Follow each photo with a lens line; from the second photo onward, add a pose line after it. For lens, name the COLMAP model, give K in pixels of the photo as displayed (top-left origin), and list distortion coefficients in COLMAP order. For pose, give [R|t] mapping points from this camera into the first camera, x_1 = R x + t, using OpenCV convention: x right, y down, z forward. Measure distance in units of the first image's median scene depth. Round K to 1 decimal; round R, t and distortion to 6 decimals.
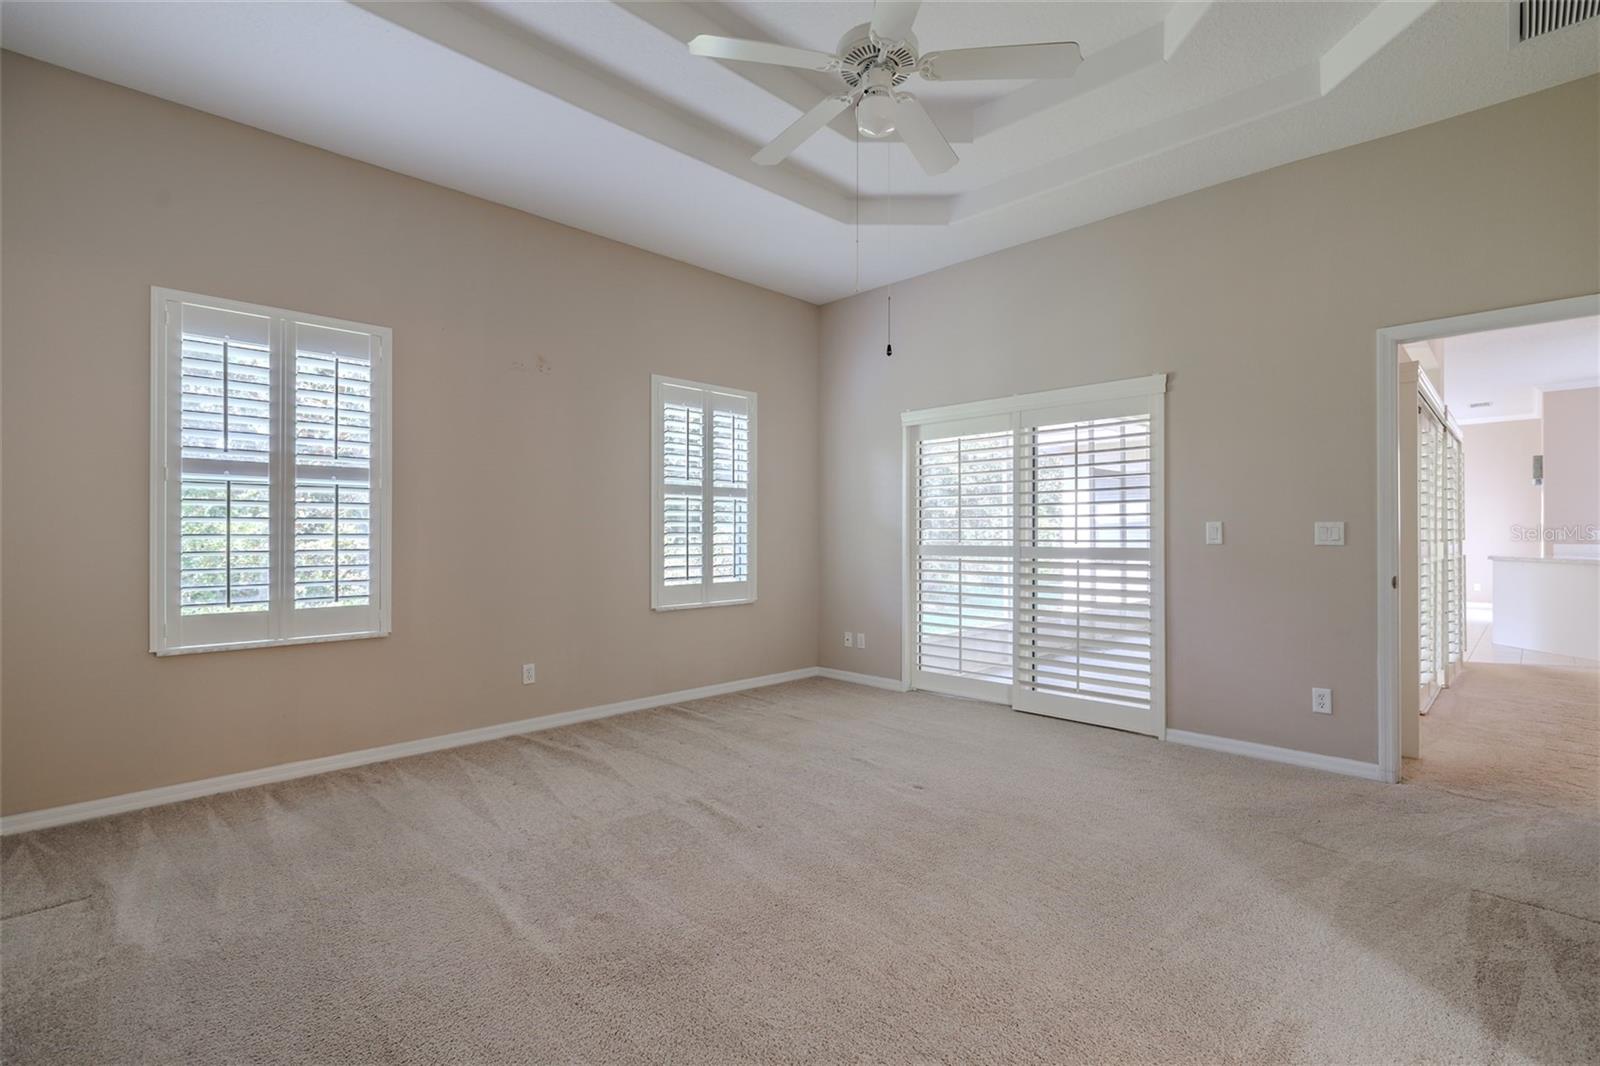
lens RADIAL K [[711.4, 0, 804.5], [0, 711.4, 534.2], [0, 0, 1]] dist [-0.002715, -0.000186]
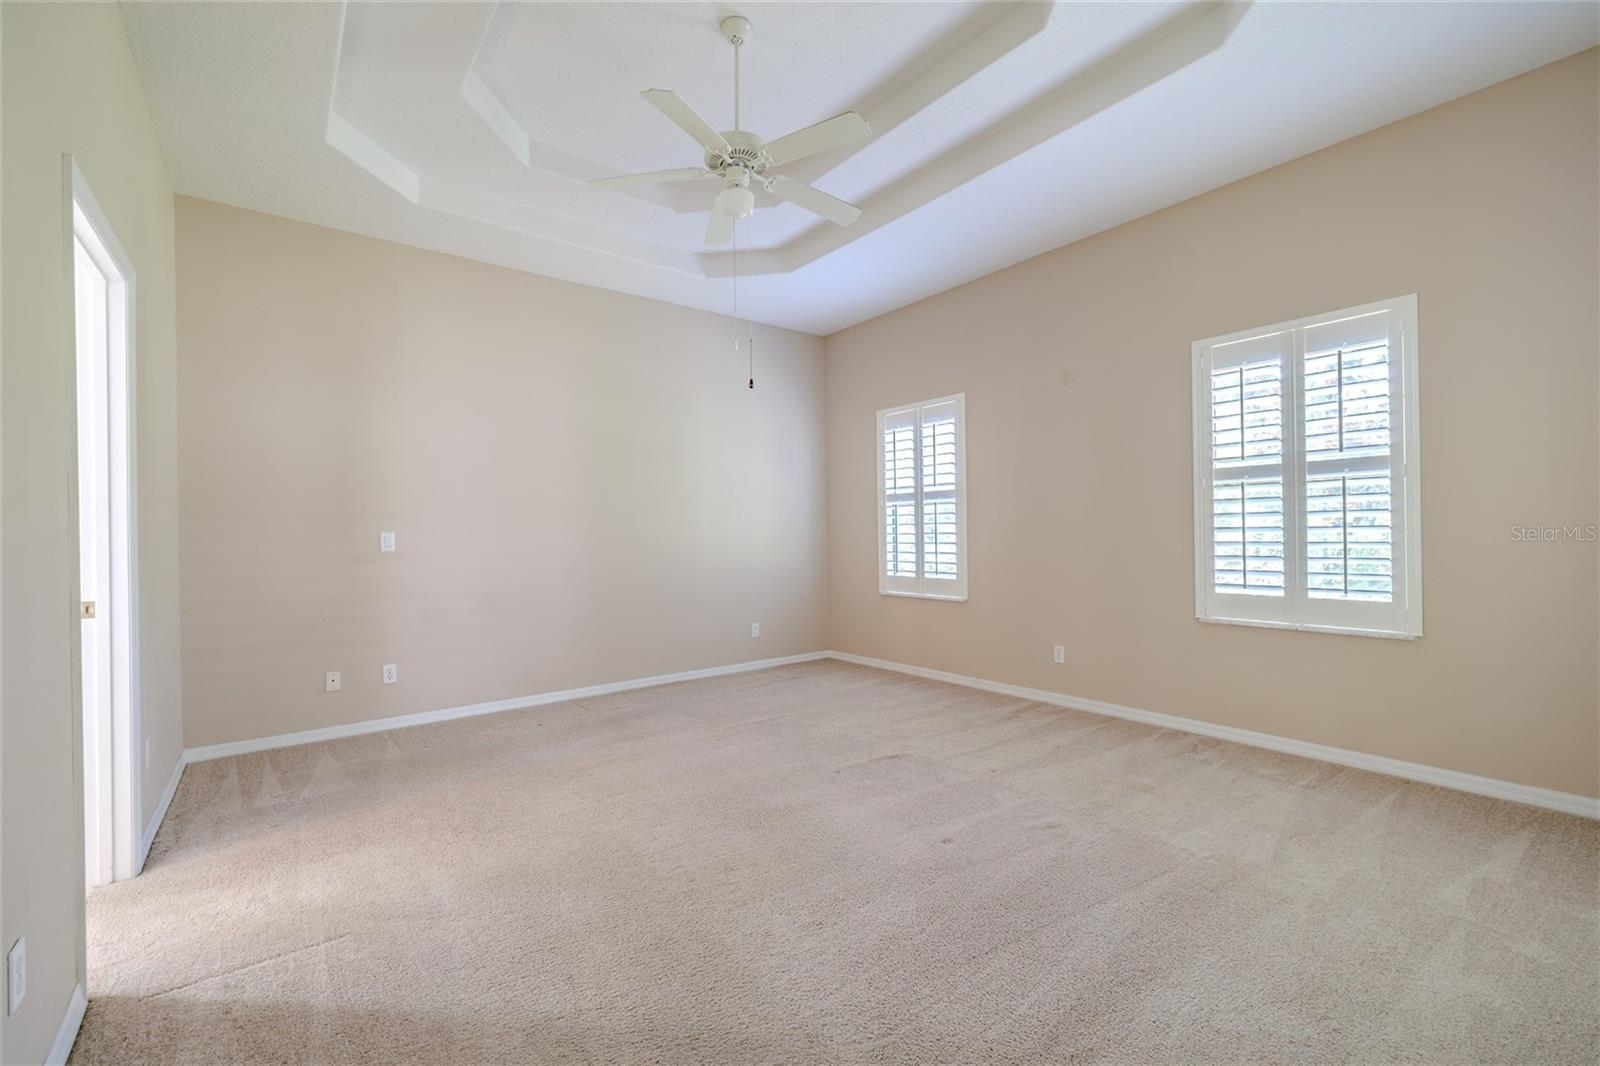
lens RADIAL K [[670.7, 0, 798.2], [0, 670.7, 532.2], [0, 0, 1]] dist [-0.002779, 0.000754]
pose [[-0.110114, -0.000040, -0.993919, 0.399039], [0.013988, 0.999901, -0.001590, -0.001784], [0.993821, -0.014078, -0.110102, 0.387450]]
